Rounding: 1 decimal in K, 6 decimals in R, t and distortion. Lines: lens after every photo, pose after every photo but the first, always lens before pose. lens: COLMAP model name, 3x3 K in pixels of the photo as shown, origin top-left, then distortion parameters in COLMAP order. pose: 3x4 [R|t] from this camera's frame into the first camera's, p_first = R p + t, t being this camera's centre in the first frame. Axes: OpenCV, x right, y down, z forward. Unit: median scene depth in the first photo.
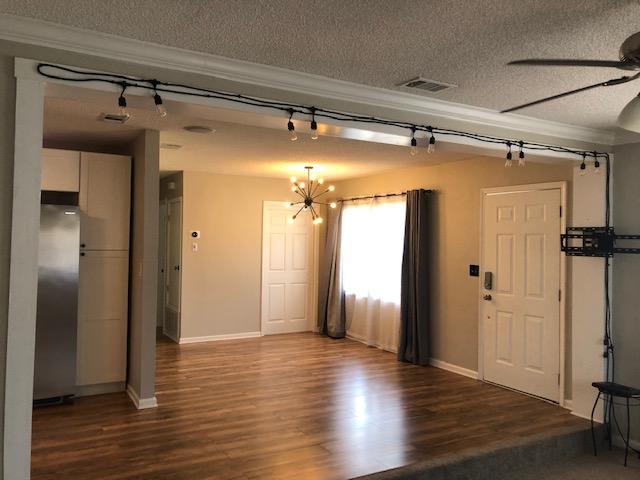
lens RADIAL K [[529.9, 0, 320.3], [0, 529.9, 260.9], [0, 0, 1]] dist [0.033846, -0.002571]
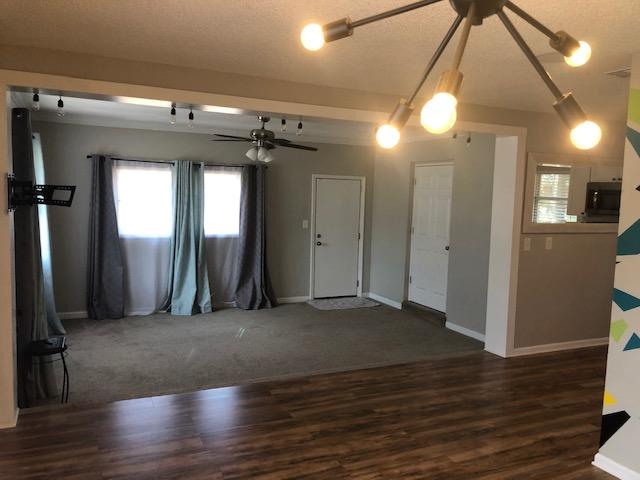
lens RADIAL K [[521.3, 0, 320.0], [0, 521.3, 240.0], [0, 0, 1]] dist [0.016383, -0.011387]
pose [[-0.995252, -0.056349, 0.079367, 0.008175], [-0.044710, 0.988935, 0.141455, -0.108453], [-0.086460, 0.137235, -0.986758, 1.923465]]
